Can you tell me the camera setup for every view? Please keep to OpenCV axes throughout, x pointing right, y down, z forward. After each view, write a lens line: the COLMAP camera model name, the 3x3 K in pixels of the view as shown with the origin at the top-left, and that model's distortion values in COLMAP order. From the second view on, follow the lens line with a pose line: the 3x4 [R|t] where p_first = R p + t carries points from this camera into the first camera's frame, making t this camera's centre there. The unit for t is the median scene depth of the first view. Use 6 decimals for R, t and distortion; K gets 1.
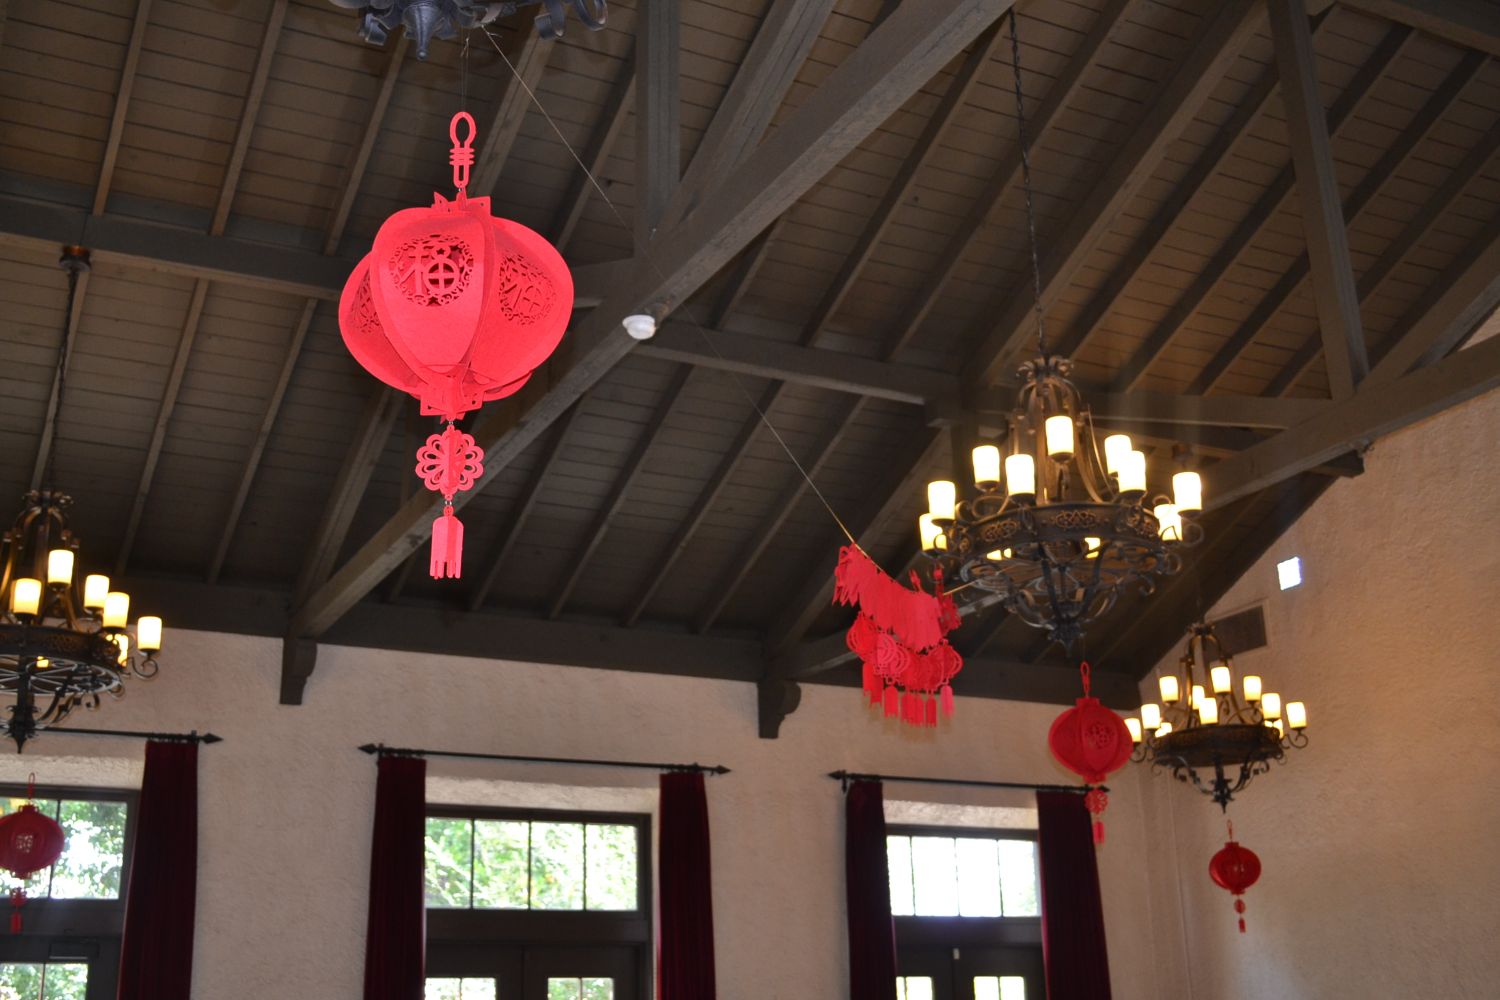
lens RADIAL K [[1738.4, 0, 750.0], [0, 1738.4, 500.0], [0, 0, 1]] dist [-0.017257, -0.015408]
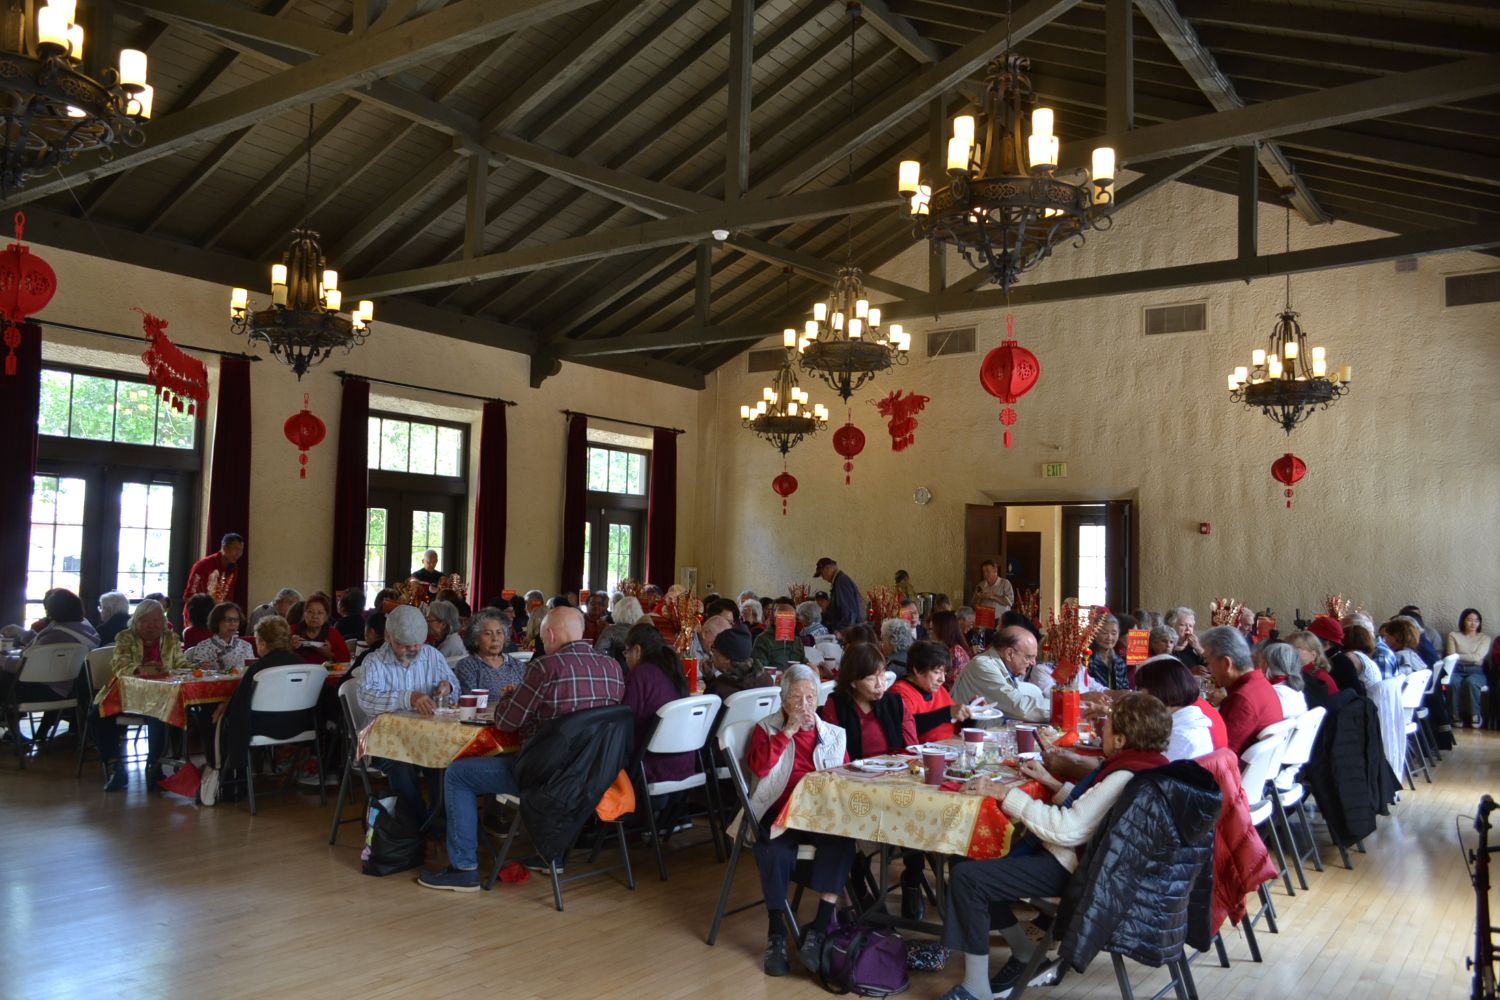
lens RADIAL K [[1177.5, 0, 750.0], [0, 1177.5, 500.0], [0, 0, 1]] dist [-0.008097, 0.000879]
pose [[0.886090, 0.074034, 0.457562, -0.347317], [-0.187958, 0.959748, 0.208701, -0.046439], [-0.423694, -0.270930, 0.864338, -0.166492]]
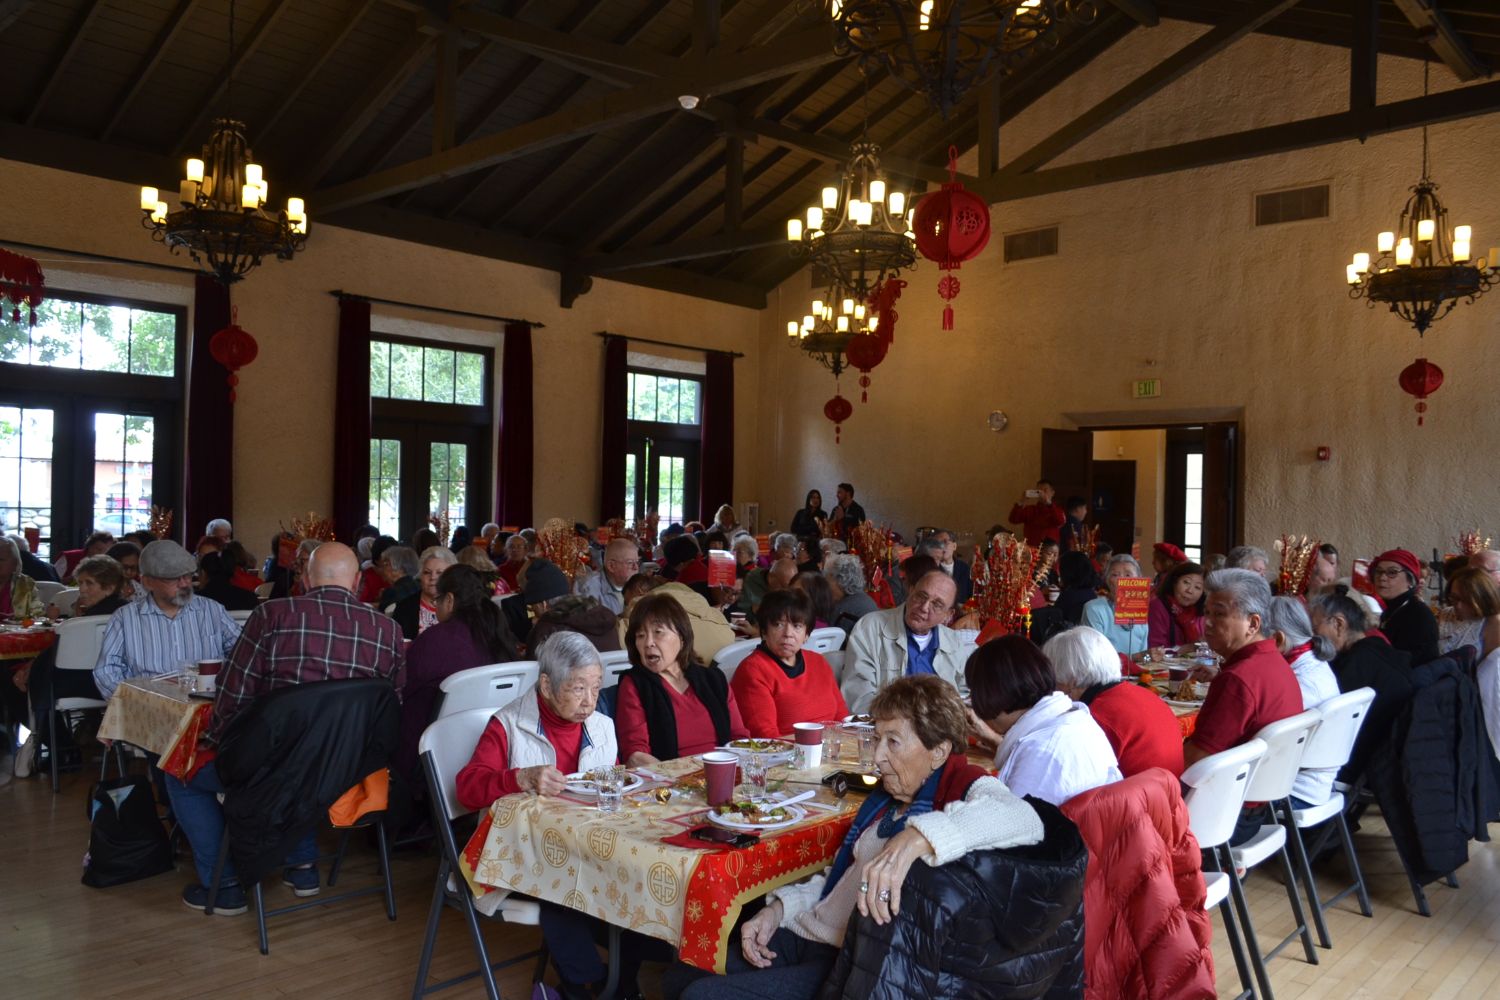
lens RADIAL K [[1177.5, 0, 750.0], [0, 1177.5, 500.0], [0, 0, 1]] dist [-0.008097, 0.000879]
pose [[0.936488, 0.046187, 0.347646, -0.210177], [-0.150487, 0.948311, 0.279393, -0.027558], [-0.316772, -0.313964, 0.895032, -0.102343]]
